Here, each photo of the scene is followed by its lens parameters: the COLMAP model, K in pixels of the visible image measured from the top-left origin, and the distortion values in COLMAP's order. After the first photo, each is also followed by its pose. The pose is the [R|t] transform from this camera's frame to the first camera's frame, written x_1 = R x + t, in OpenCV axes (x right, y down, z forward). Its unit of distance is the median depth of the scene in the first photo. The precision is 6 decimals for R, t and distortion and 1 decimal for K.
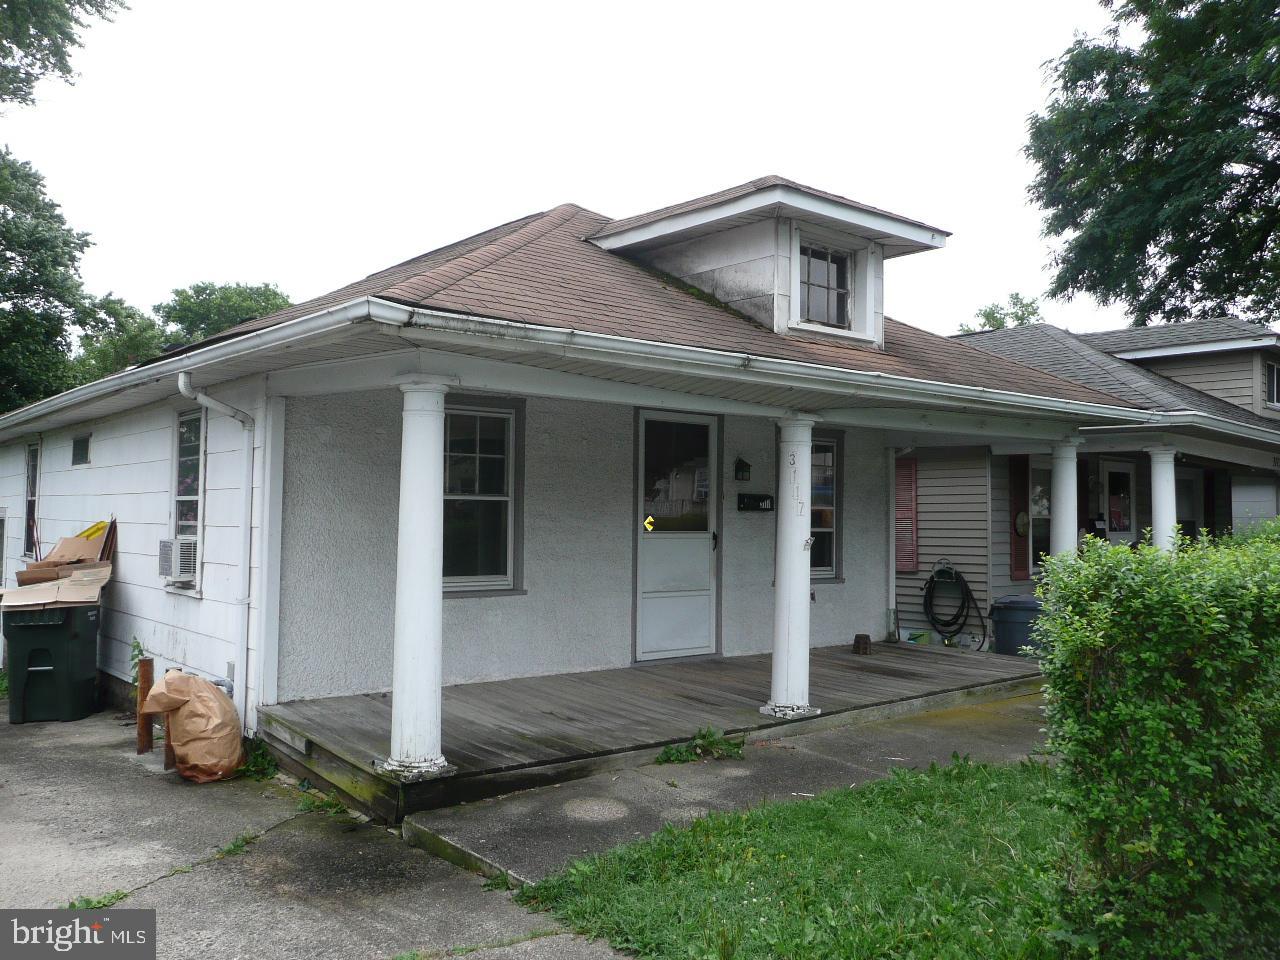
lens RADIAL K [[1079.6, 0, 650.8], [0, 1079.6, 480.8], [0, 0, 1]] dist [-0.030615, 0.032187]
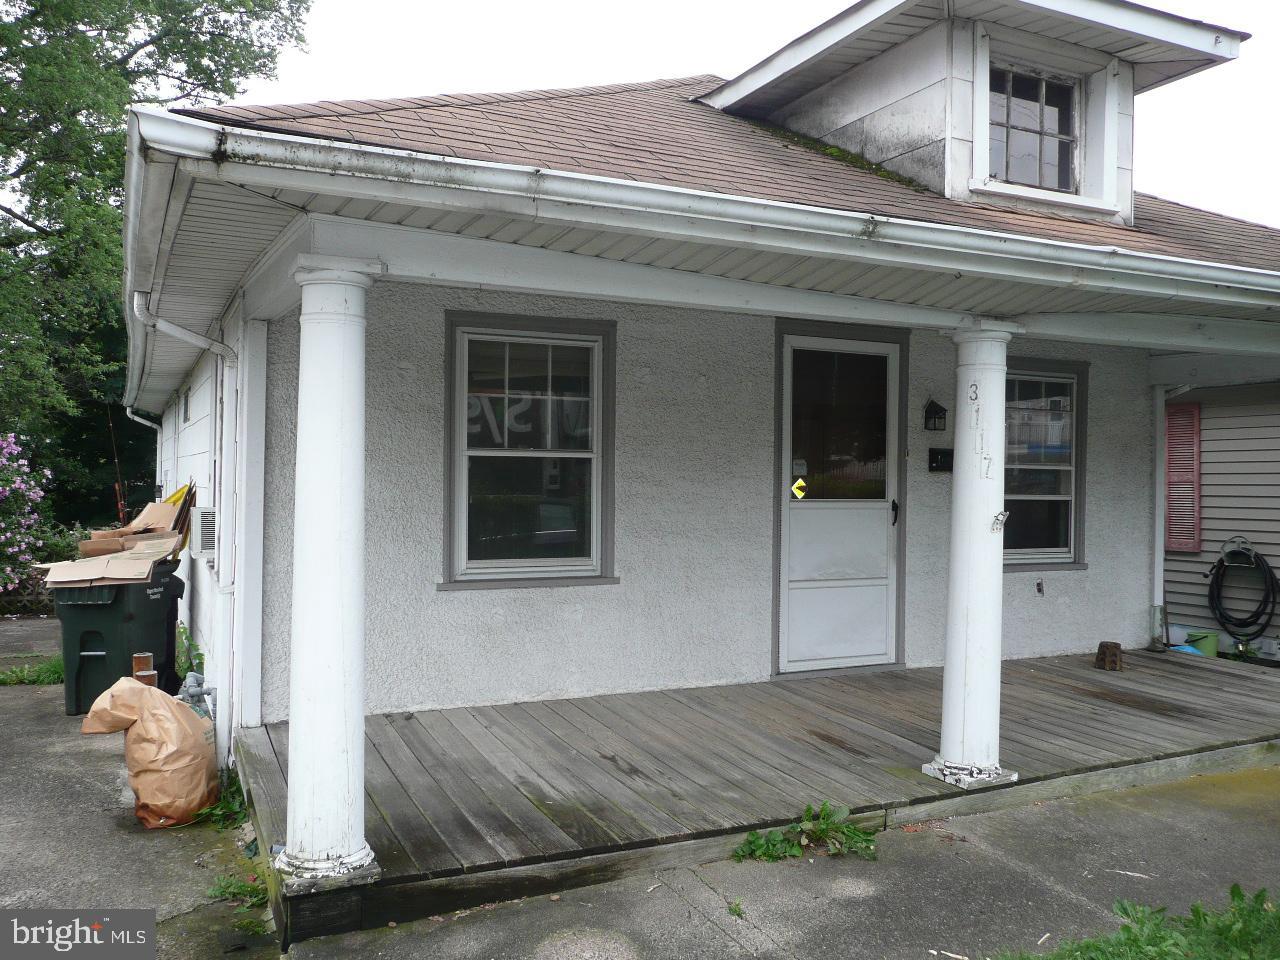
lens RADIAL K [[1079.6, 0, 647.5], [0, 1079.6, 485.2], [0, 0, 1]] dist [-0.030615, 0.032187]
pose [[0.969908, 0.001412, -0.243466, 0.098010], [0.007980, 0.999262, 0.037584, 0.010458], [0.243340, -0.038396, 0.969181, 0.318753]]
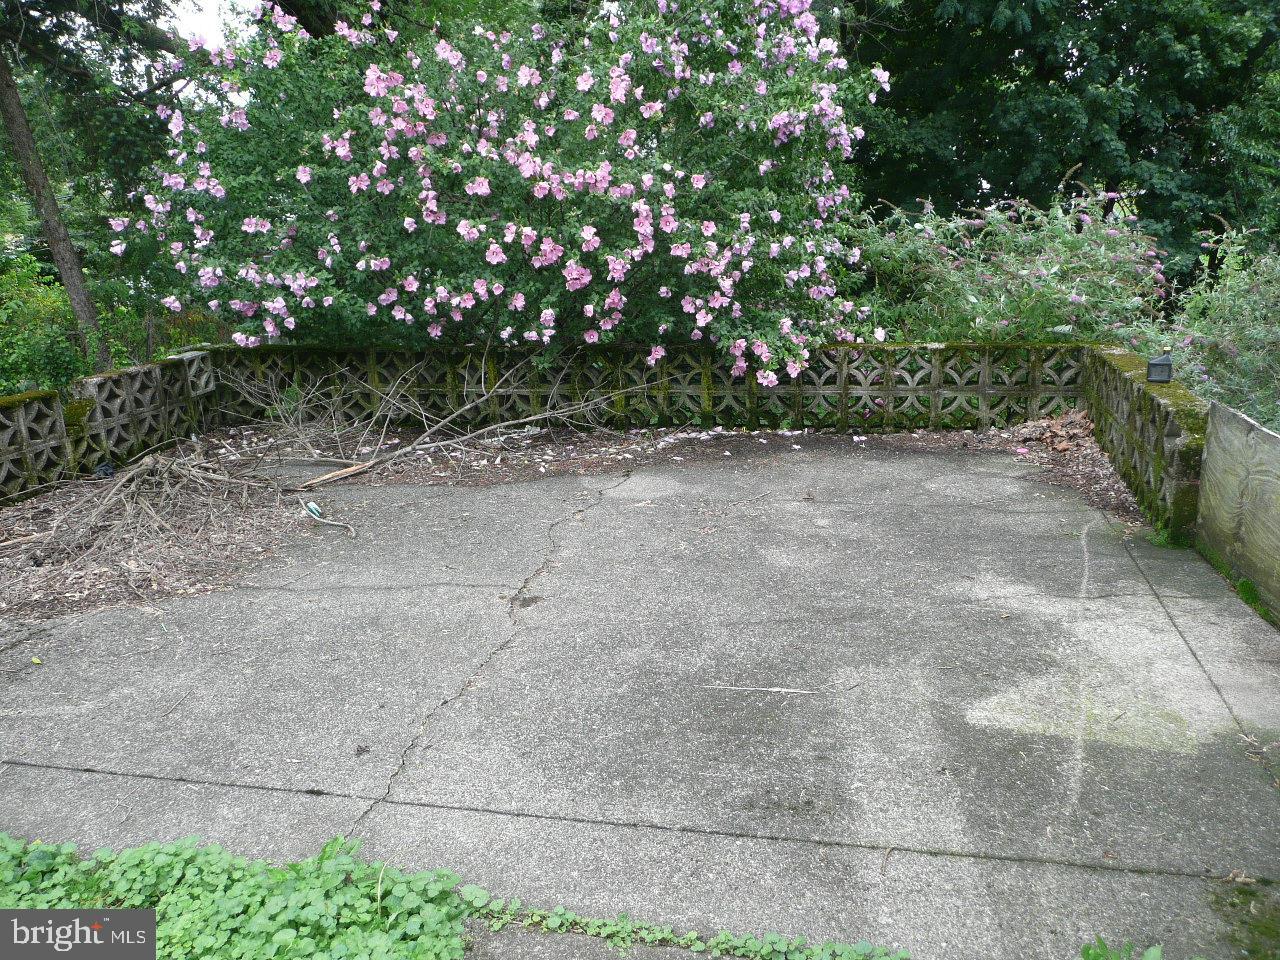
lens RADIAL K [[1079.6, 0, 638.1], [0, 1079.6, 473.6], [0, 0, 1]] dist [-0.030615, 0.032187]
pose [[0.611651, 0.223240, -0.758977, -1.093657], [0.054214, 0.945279, 0.321728, 0.077556], [0.789268, -0.237932, 0.566078, 1.507459]]
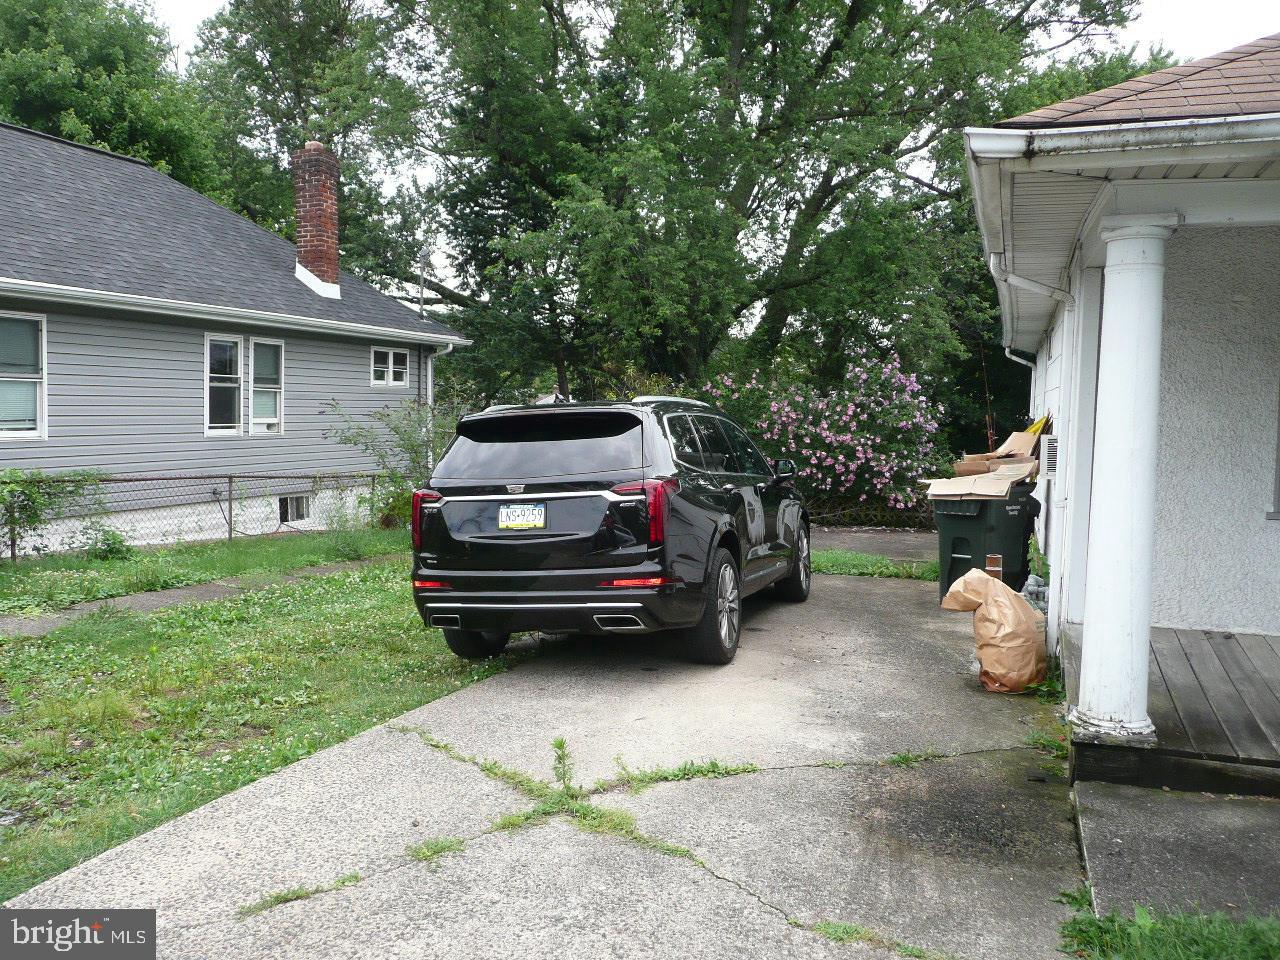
lens RADIAL K [[1079.6, 0, 637.0], [0, 1079.6, 479.1], [0, 0, 1]] dist [-0.030615, 0.032187]
pose [[0.507747, 0.054353, -0.859790, 0.202857], [0.023356, 0.996773, 0.076805, 0.014043], [0.861189, -0.059079, 0.504839, 0.238993]]
